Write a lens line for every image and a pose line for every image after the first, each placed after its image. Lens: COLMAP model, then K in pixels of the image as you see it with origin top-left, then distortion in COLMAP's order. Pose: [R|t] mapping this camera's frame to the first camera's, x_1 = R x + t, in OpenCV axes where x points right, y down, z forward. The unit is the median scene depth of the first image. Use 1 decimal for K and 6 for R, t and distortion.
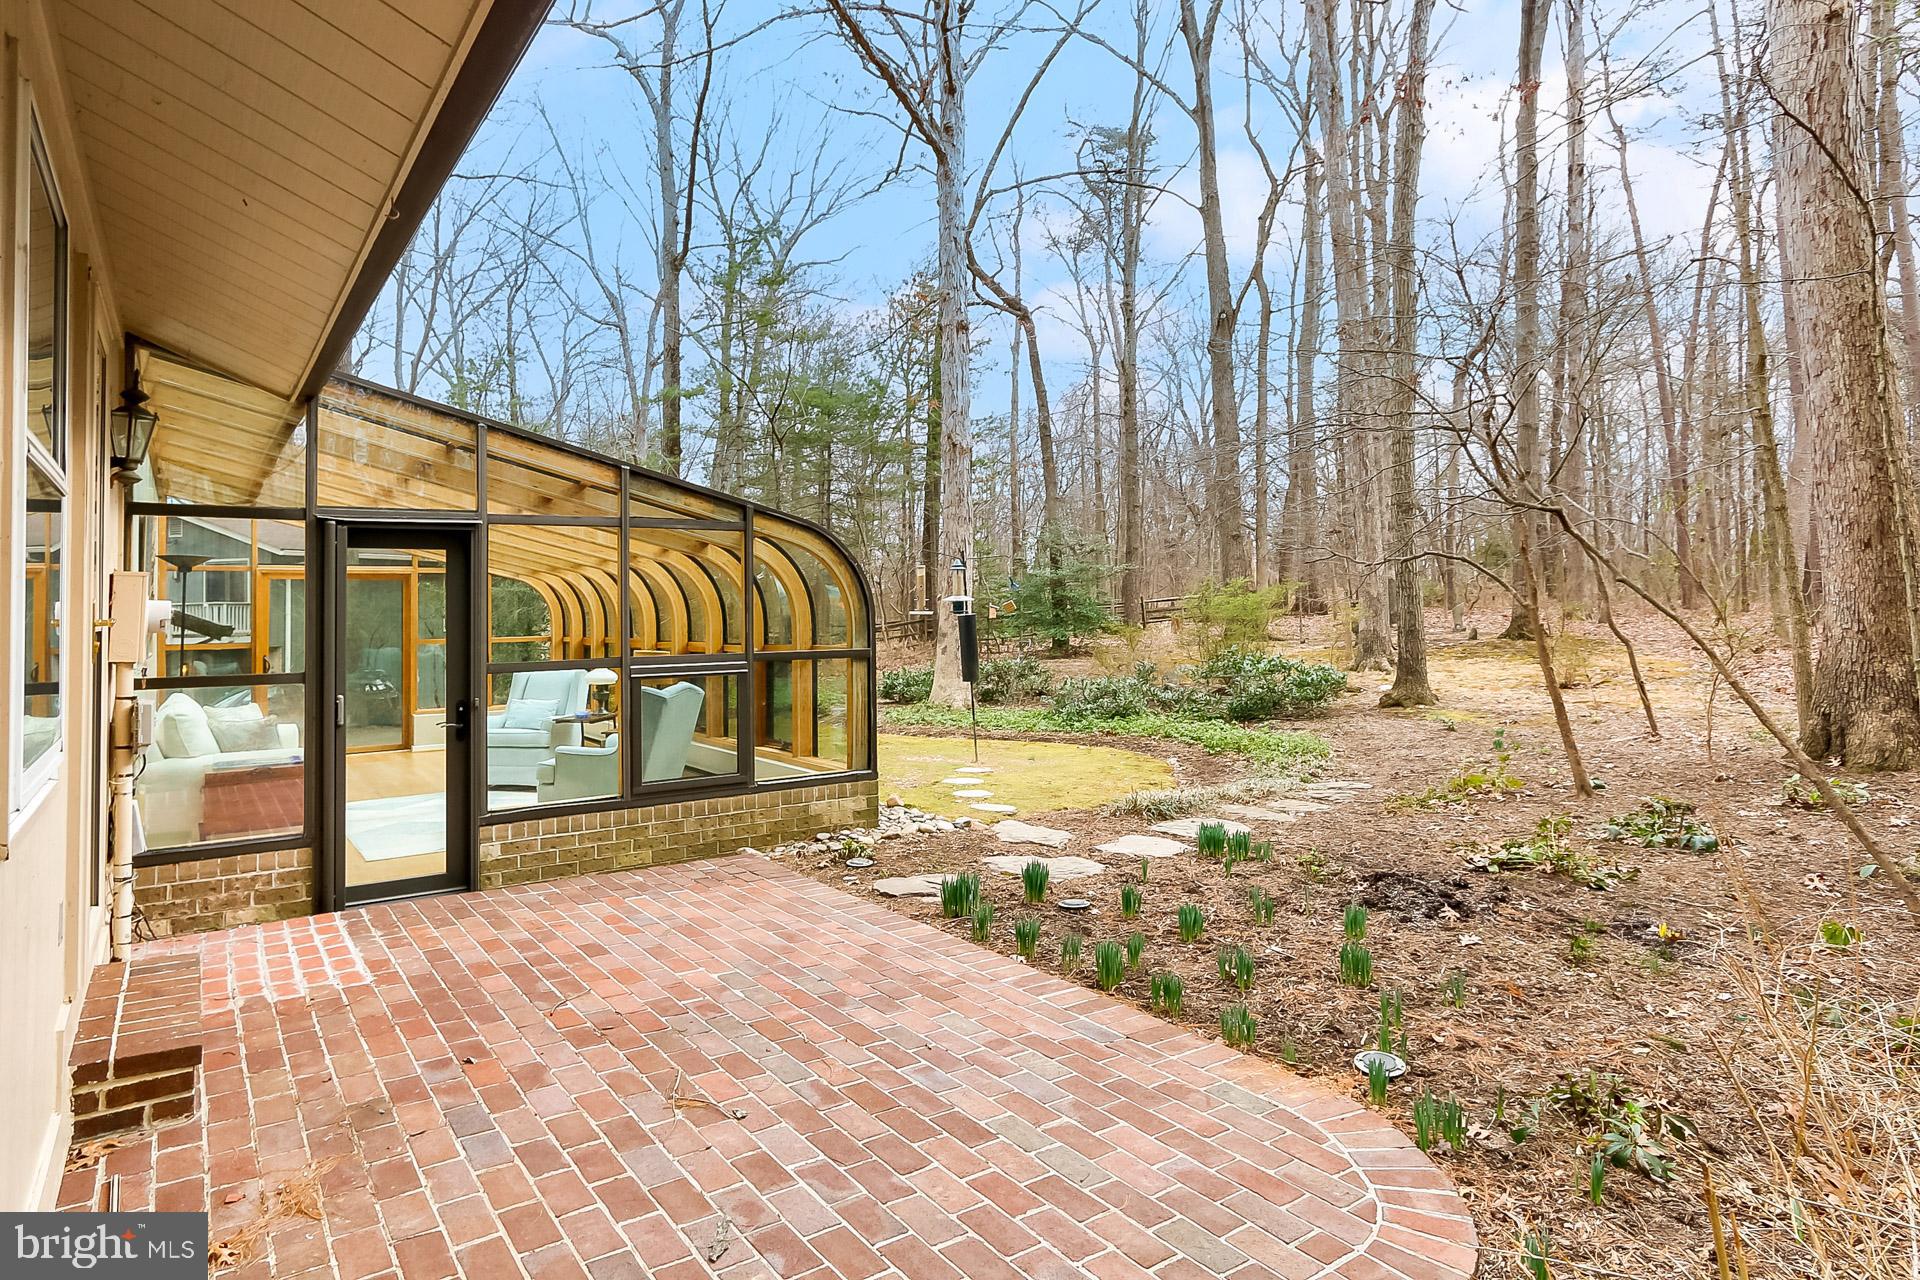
lens RADIAL K [[1066.4, 0, 956.1], [0, 1066.4, 632.2], [0, 0, 1]] dist [-0.015099, -0.000133]
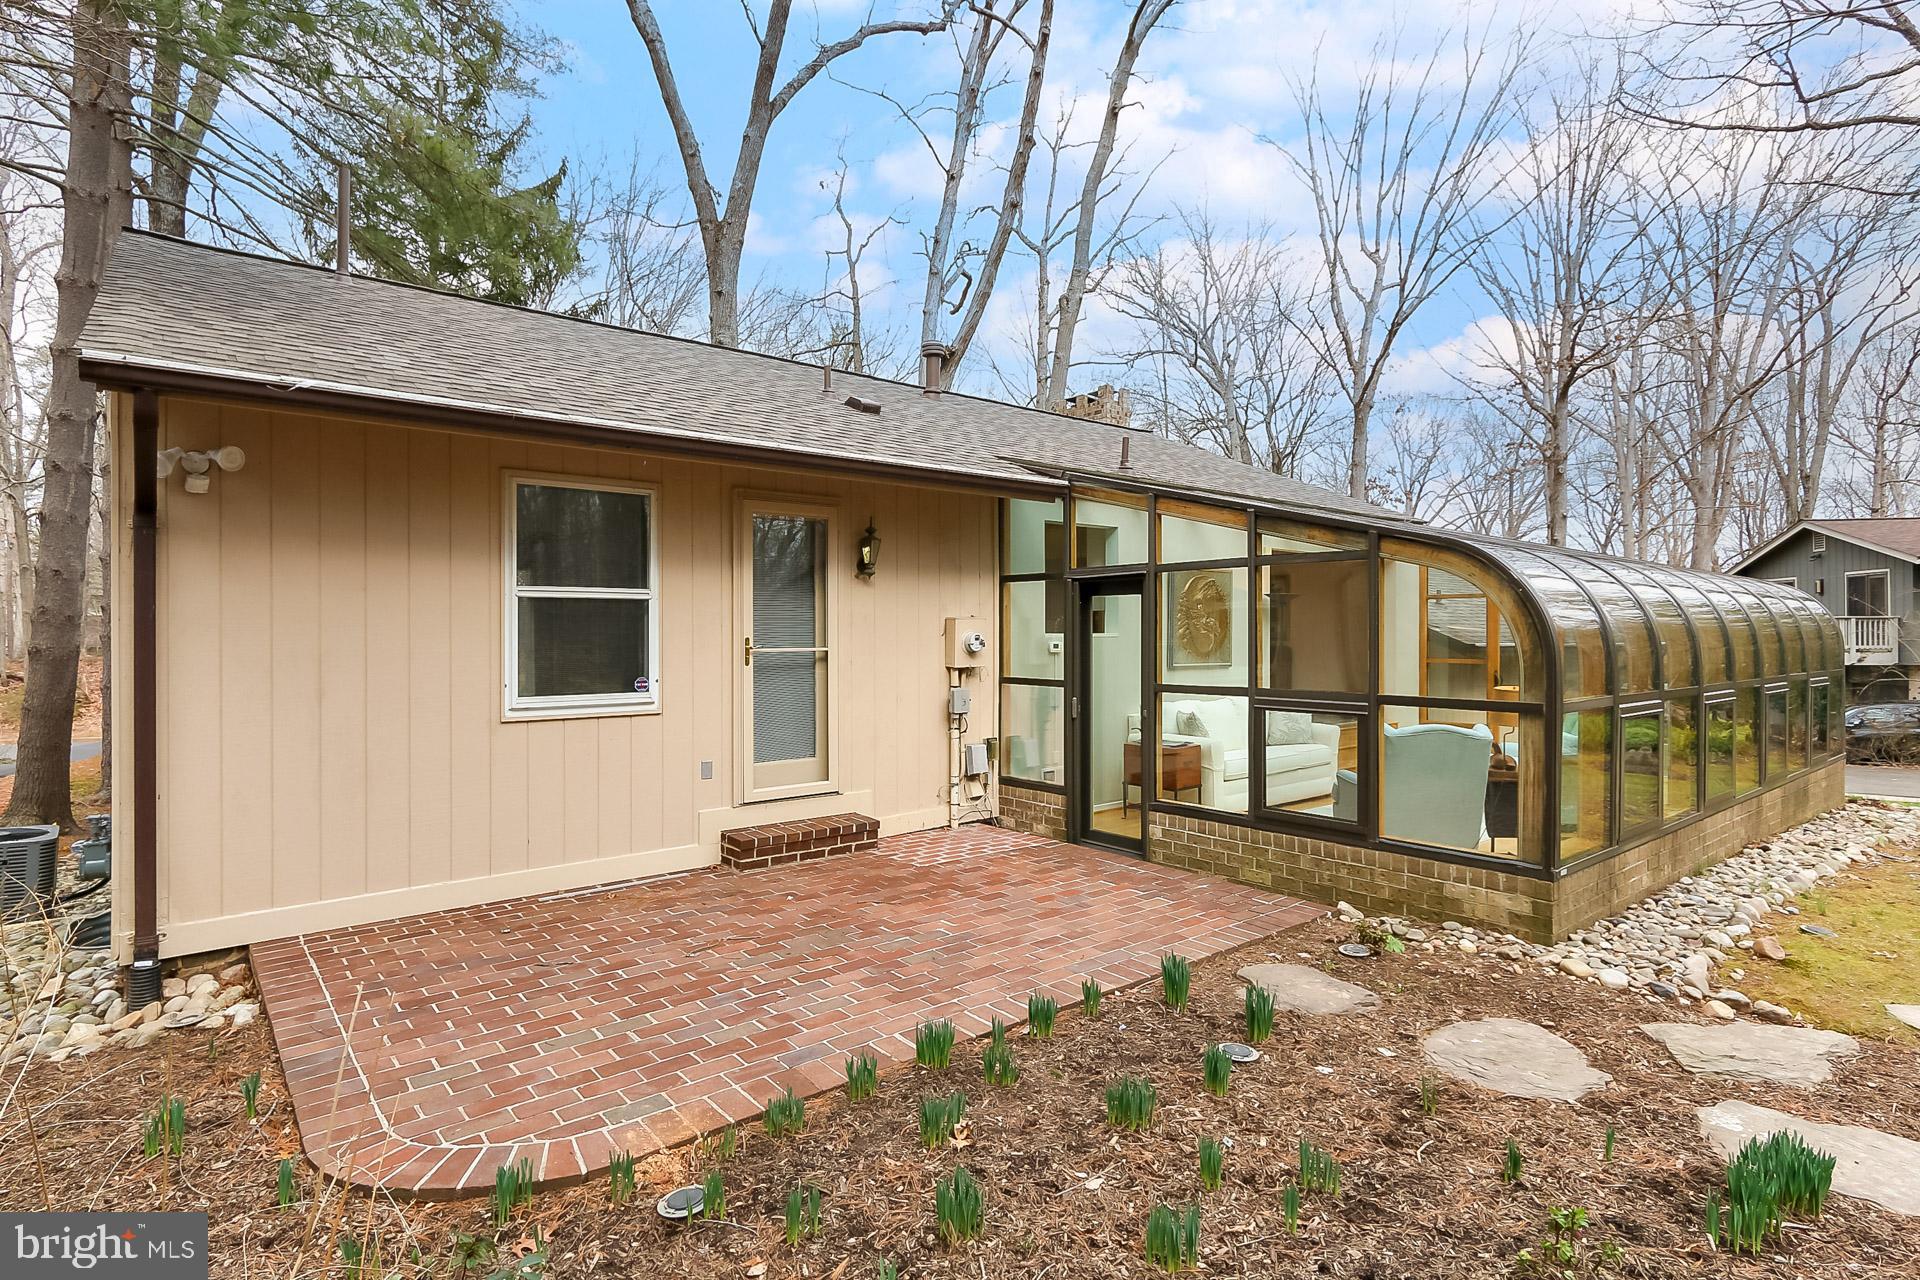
lens RADIAL K [[981.0, 0, 958.3], [0, 981.0, 634.5], [0, 0, 1]] dist [-0.003795, 0.000210]
pose [[0.068274, 0.016576, -0.997529, 0.276012], [-0.018624, 0.999709, 0.015337, -0.016458], [0.997493, 0.017531, 0.068562, 0.266439]]
